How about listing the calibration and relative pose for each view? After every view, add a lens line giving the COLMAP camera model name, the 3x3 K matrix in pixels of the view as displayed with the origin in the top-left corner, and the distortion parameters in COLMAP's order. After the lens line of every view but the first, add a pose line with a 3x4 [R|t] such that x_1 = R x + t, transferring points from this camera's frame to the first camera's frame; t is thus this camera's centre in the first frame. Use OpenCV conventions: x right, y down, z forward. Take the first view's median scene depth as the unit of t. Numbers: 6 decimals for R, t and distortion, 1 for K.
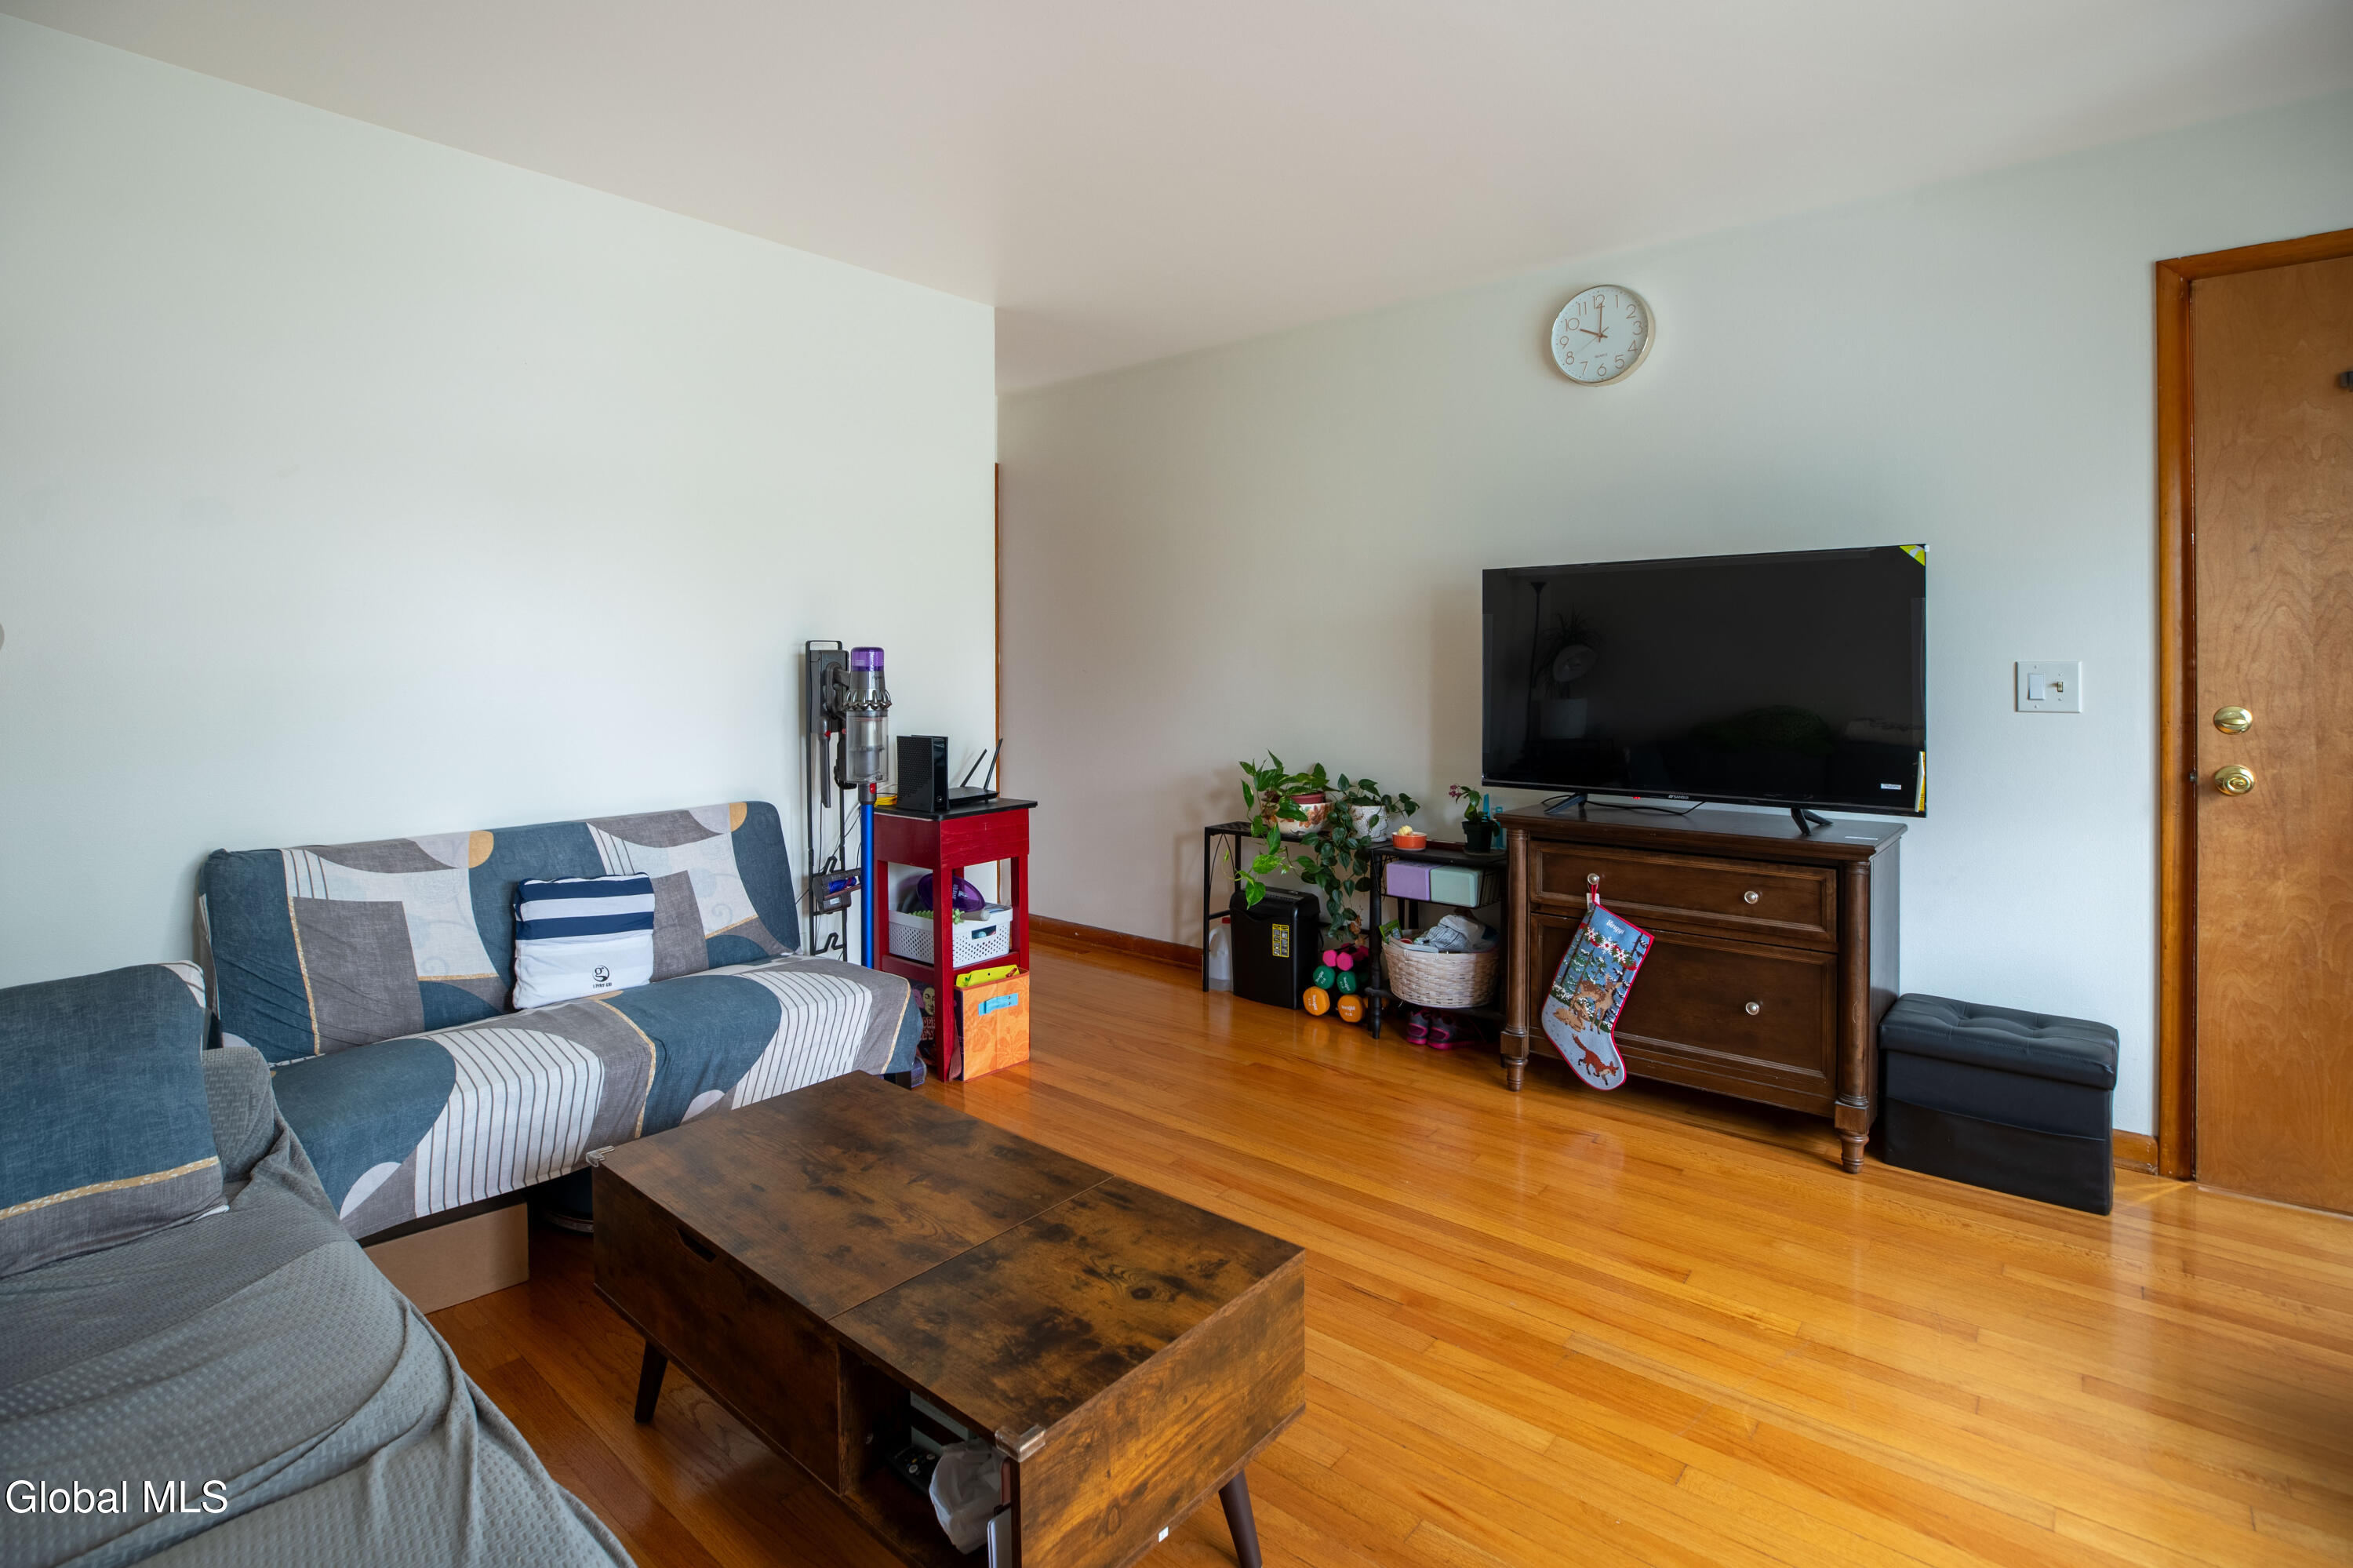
lens RADIAL K [[1180.8, 0, 1148.3], [0, 1180.8, 695.3], [0, 0, 1]] dist [-0.004935, -0.000439]
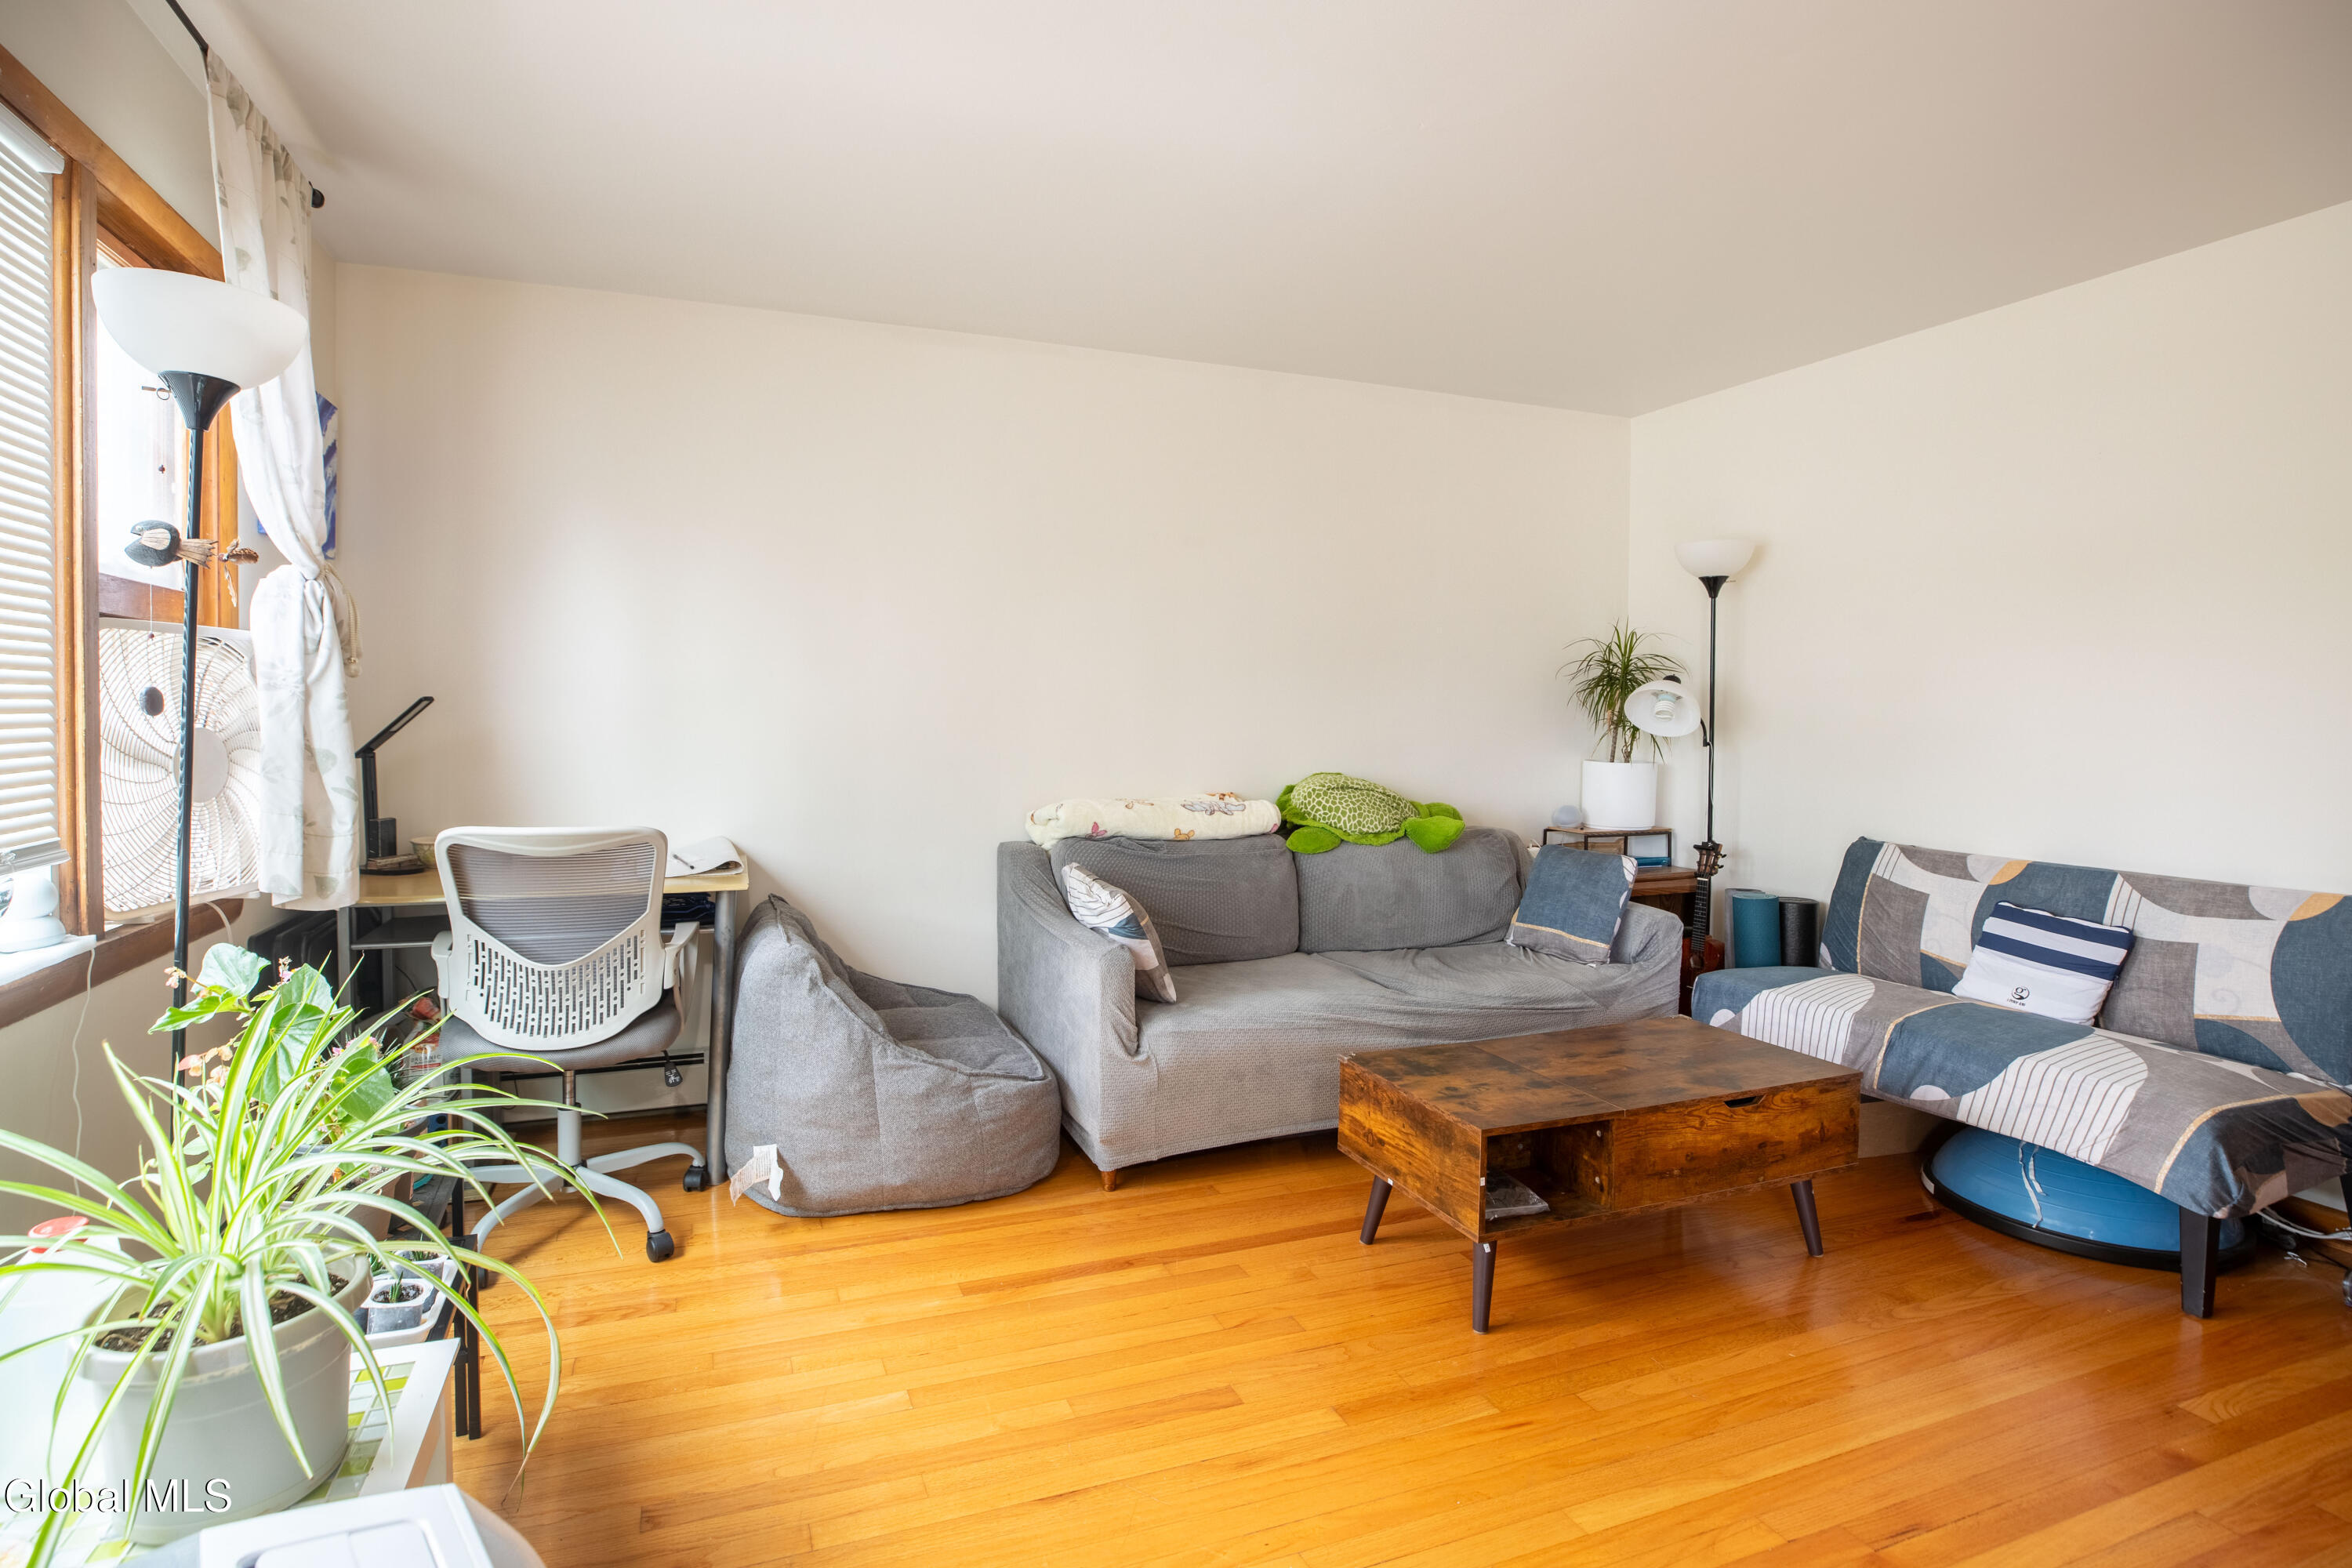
lens RADIAL K [[1180.3, 0, 1147.8], [0, 1180.3, 695.4], [0, 0, 1]] dist [-0.004935, -0.000439]
pose [[-0.474831, -0.013896, -0.879967, 1.401791], [-0.031564, 0.999501, 0.001248, -0.043921], [0.879511, 0.028368, -0.475032, 1.146791]]
